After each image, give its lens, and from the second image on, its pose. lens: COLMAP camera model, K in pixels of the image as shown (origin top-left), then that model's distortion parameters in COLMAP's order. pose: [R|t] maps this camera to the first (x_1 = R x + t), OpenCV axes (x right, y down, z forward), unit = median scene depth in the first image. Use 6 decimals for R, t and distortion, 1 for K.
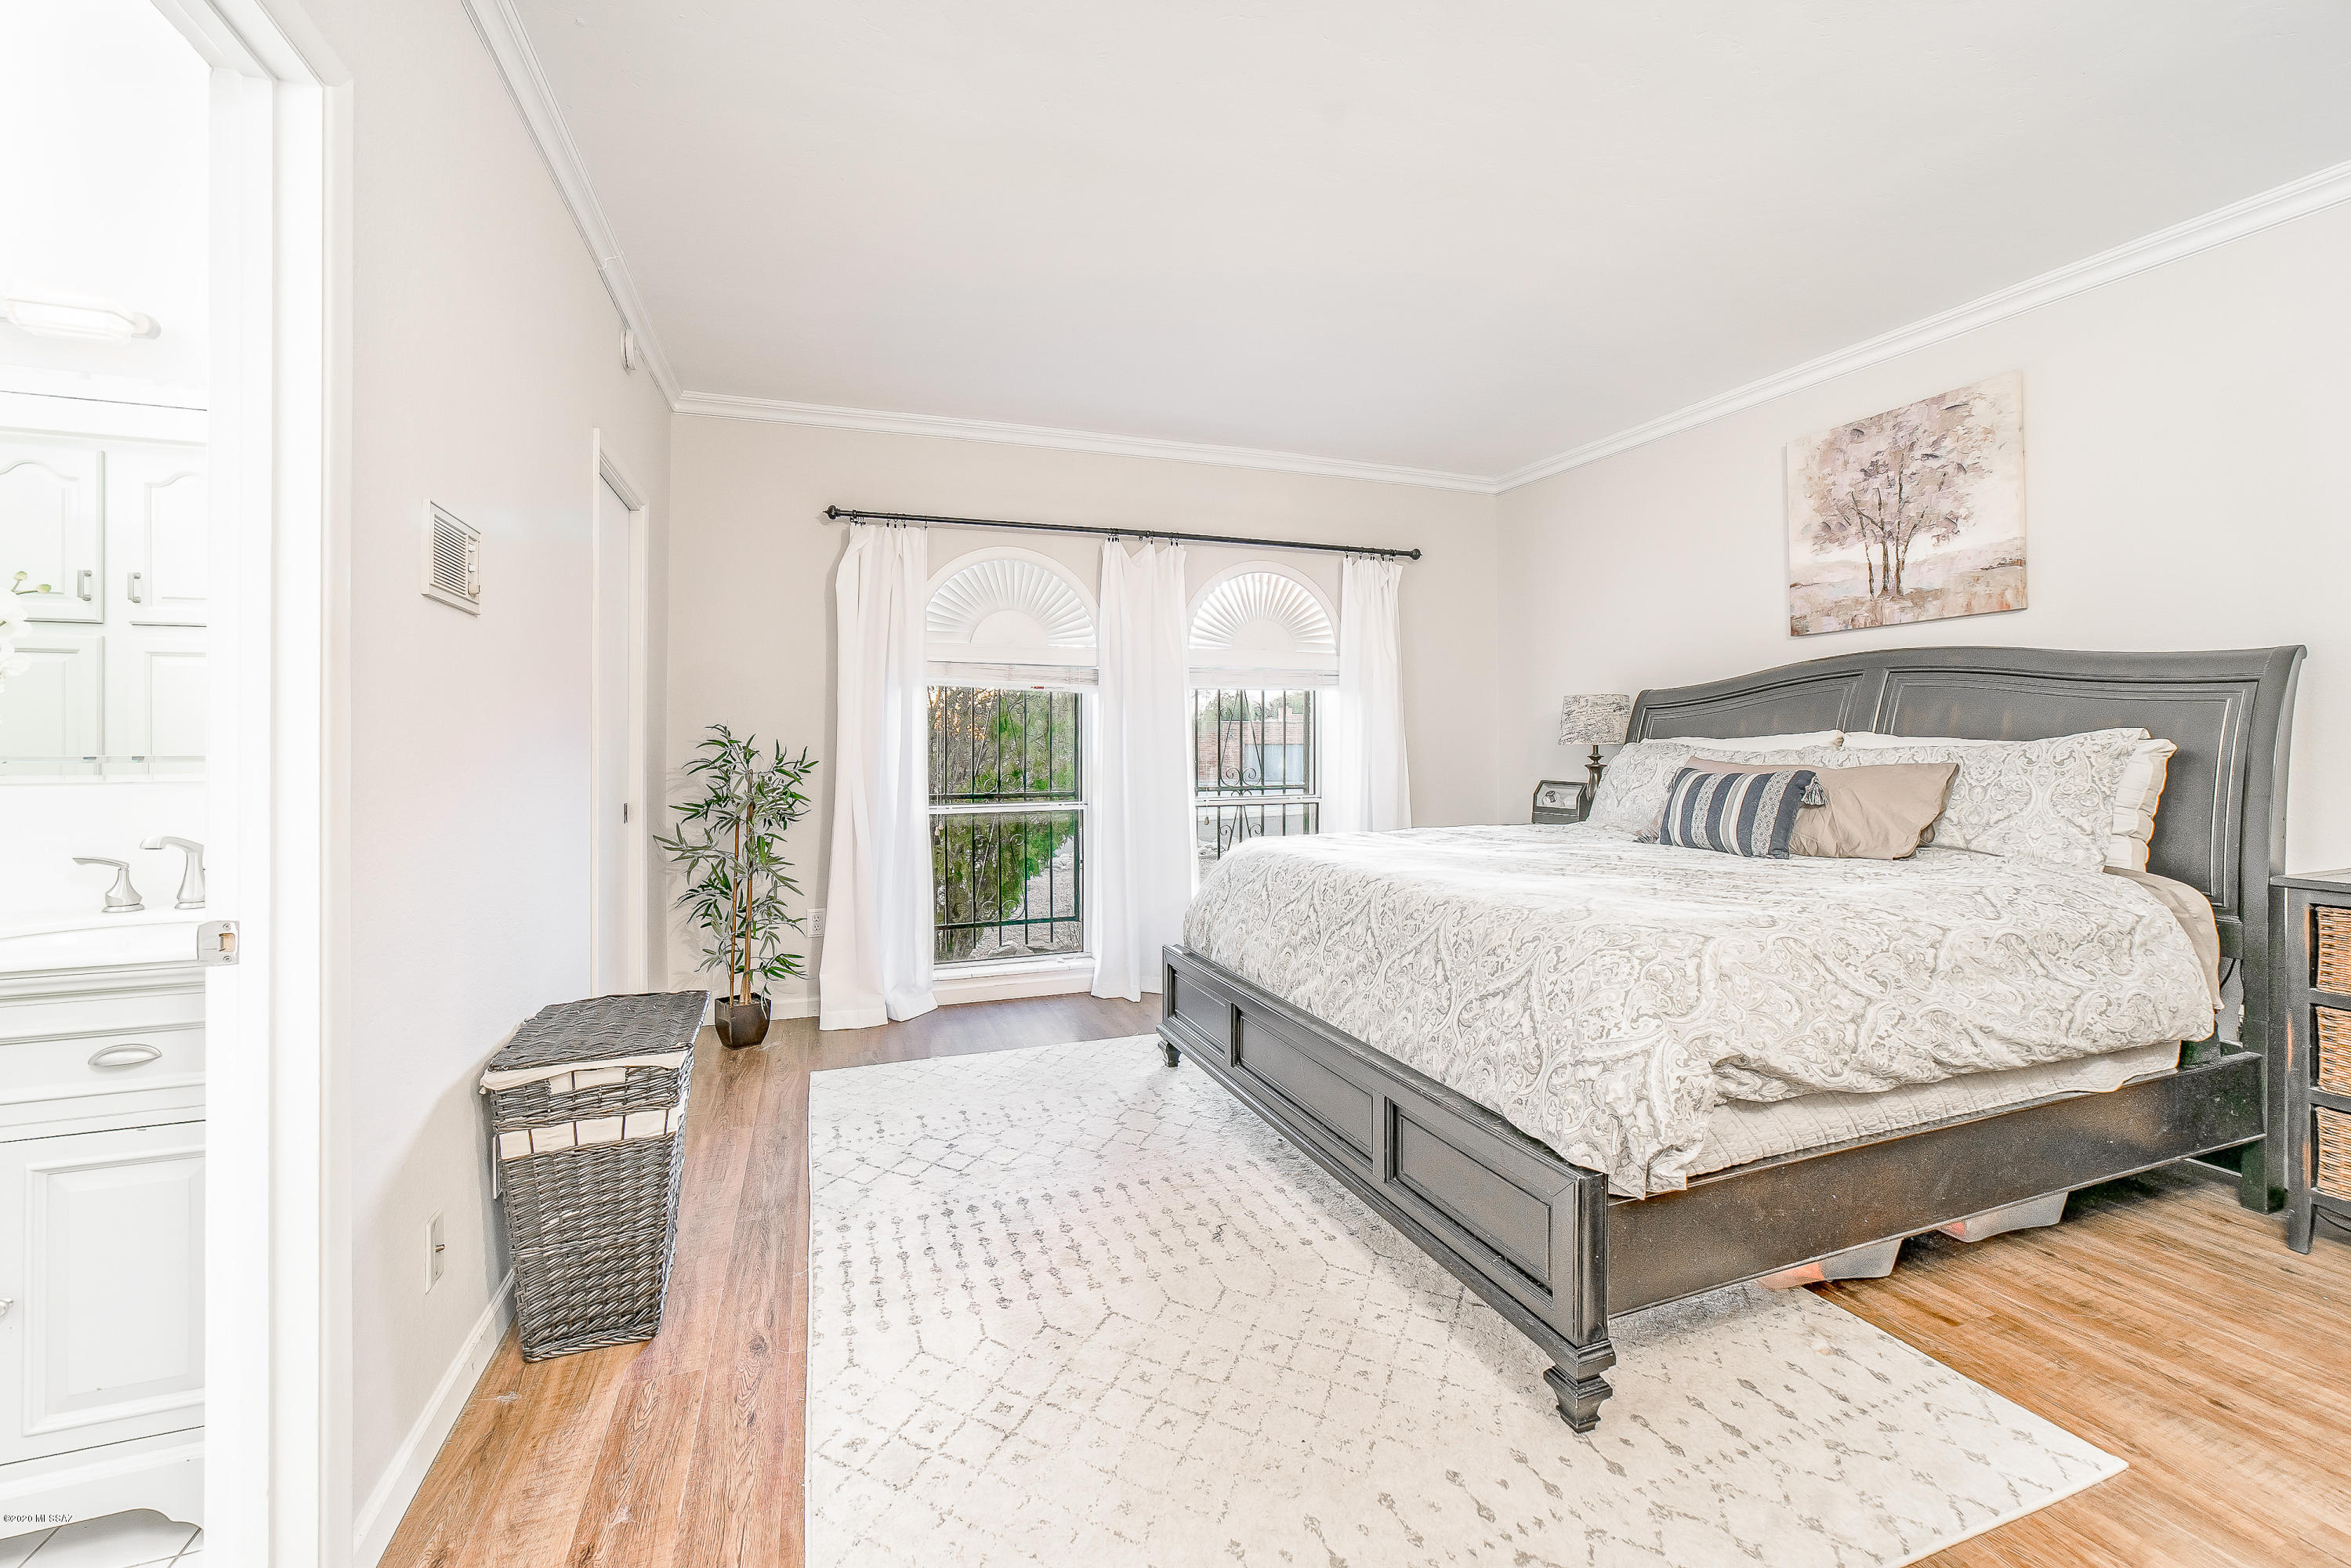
lens RADIAL K [[930.4, 0, 1141.7], [0, 930.4, 742.8], [0, 0, 1]] dist [-0.011260, 0.000900]
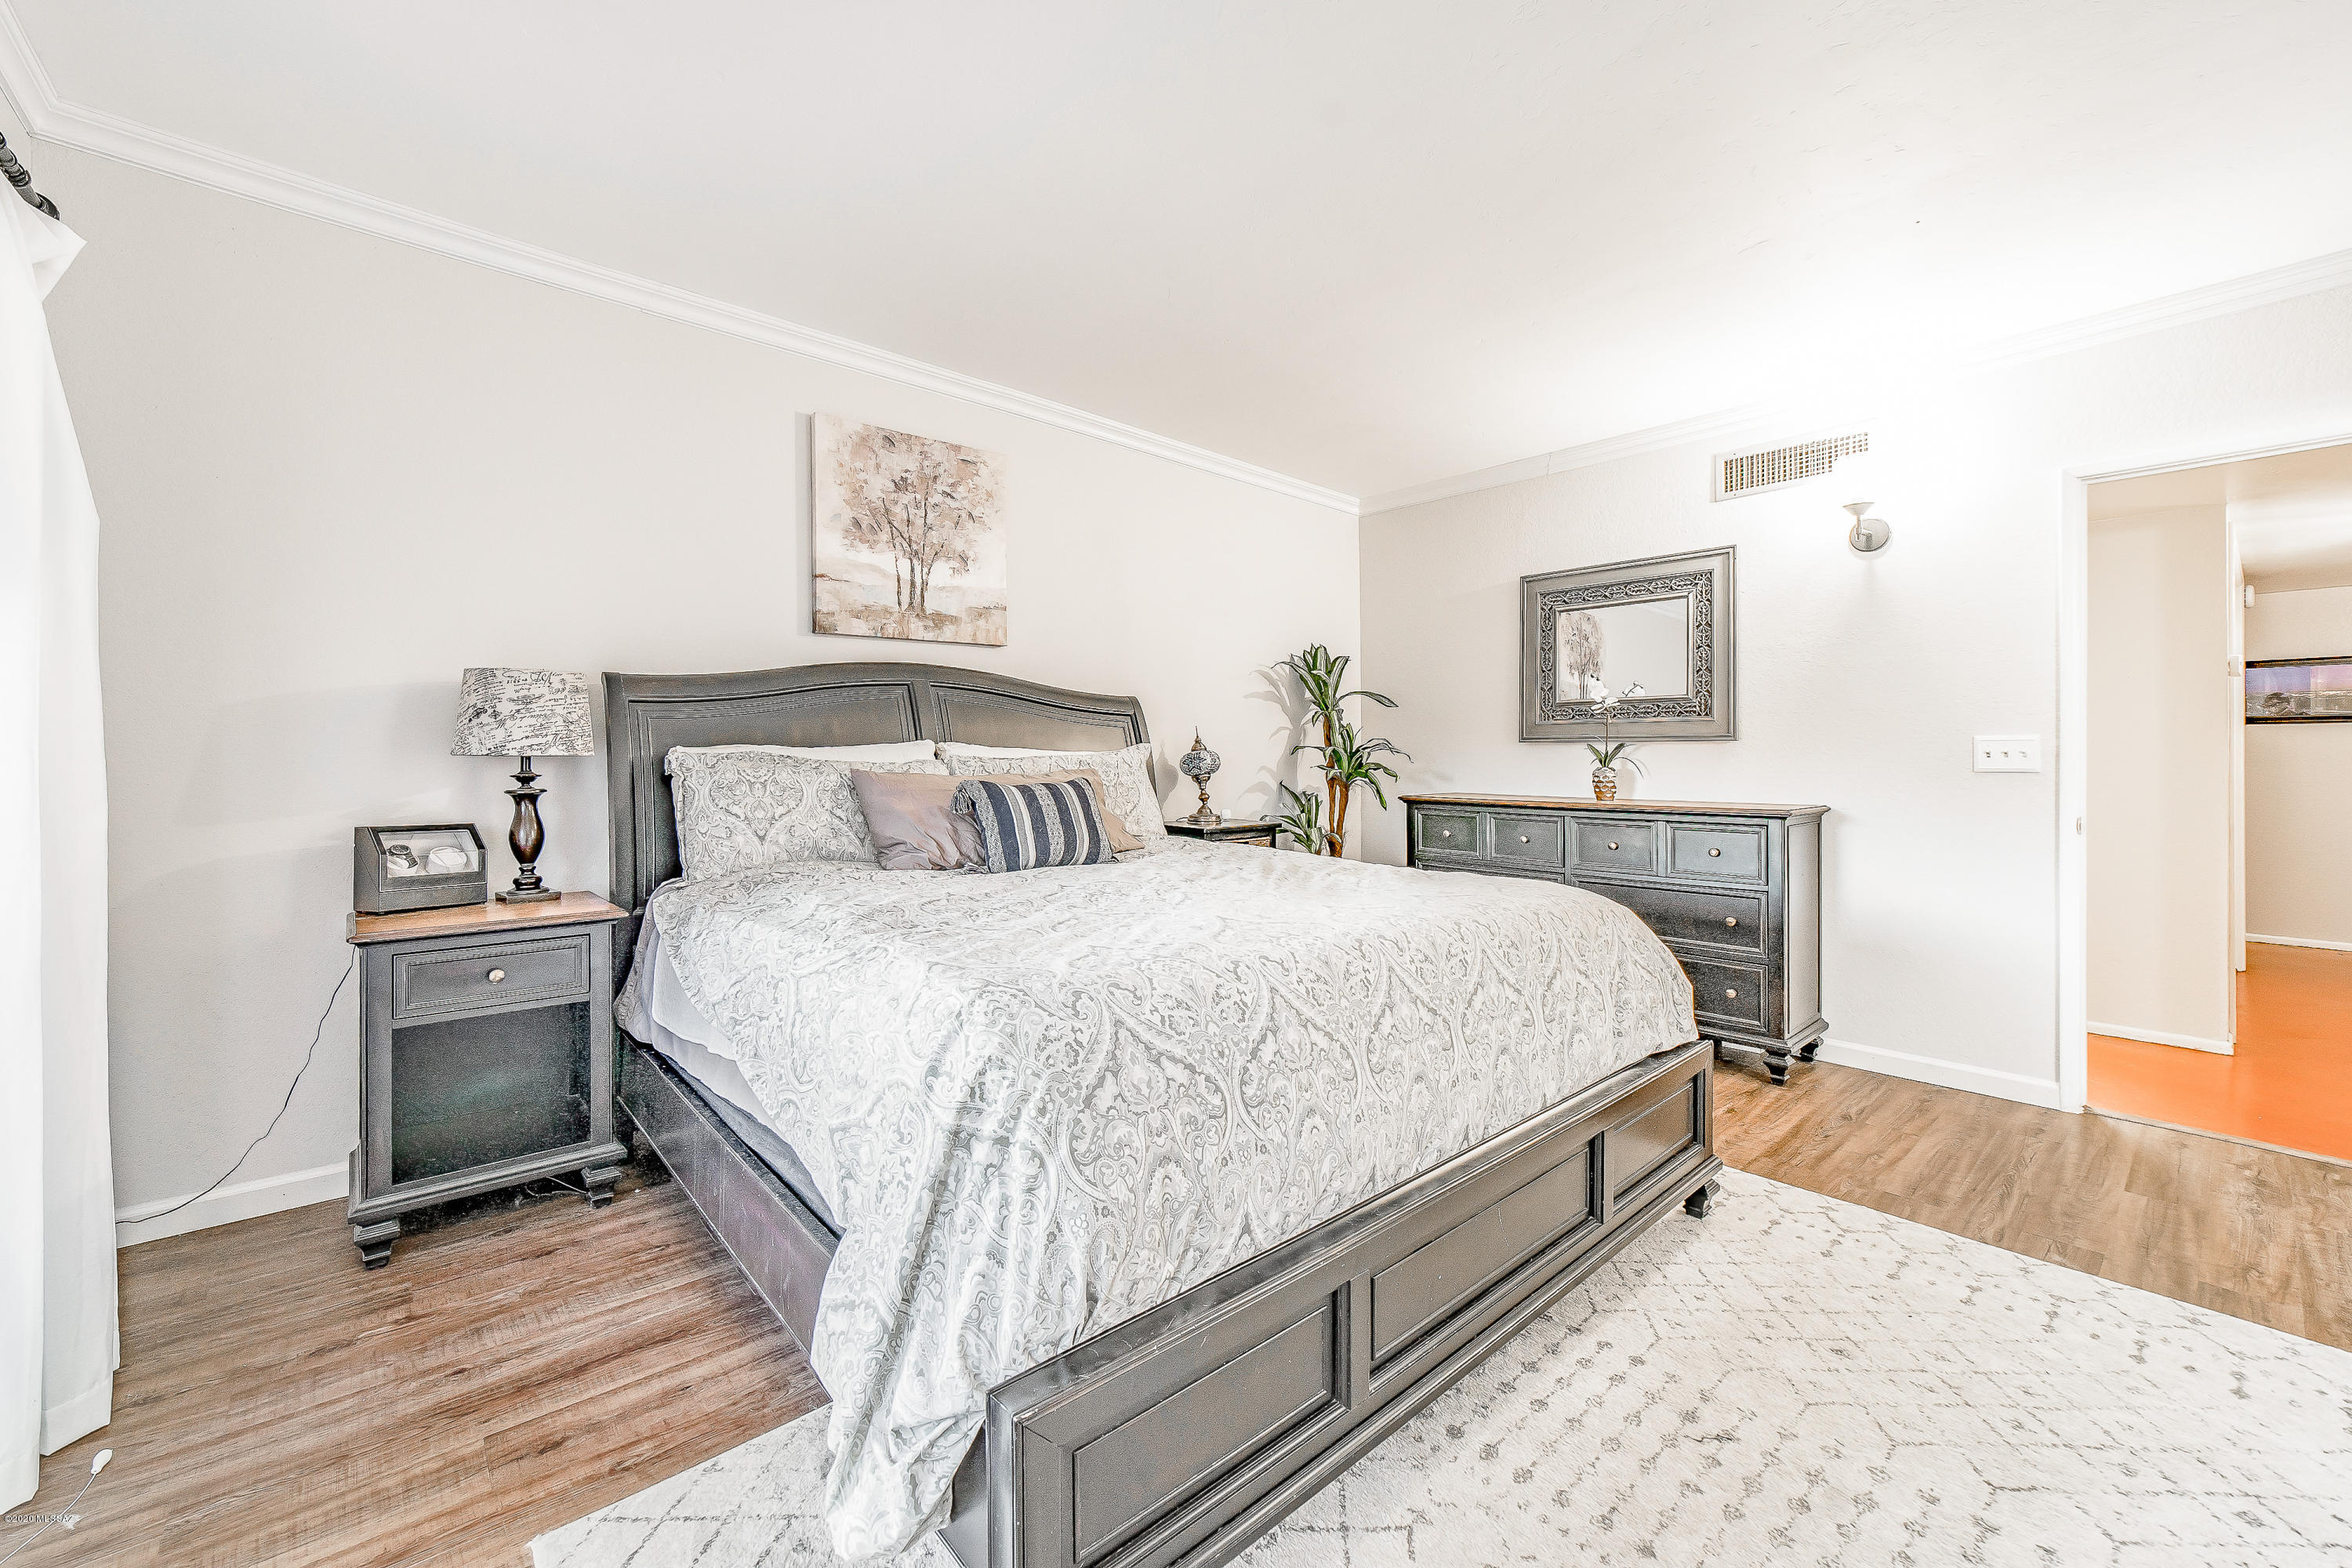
lens RADIAL K [[930.9, 0, 1190.0], [0, 930.9, 761.0], [0, 0, 1]] dist [-0.011260, 0.000900]
pose [[-0.375816, -0.002589, 0.926691, -0.281928], [0.004014, 0.999982, 0.004421, 0.005839], [-0.926686, 0.005382, -0.375799, 1.107714]]
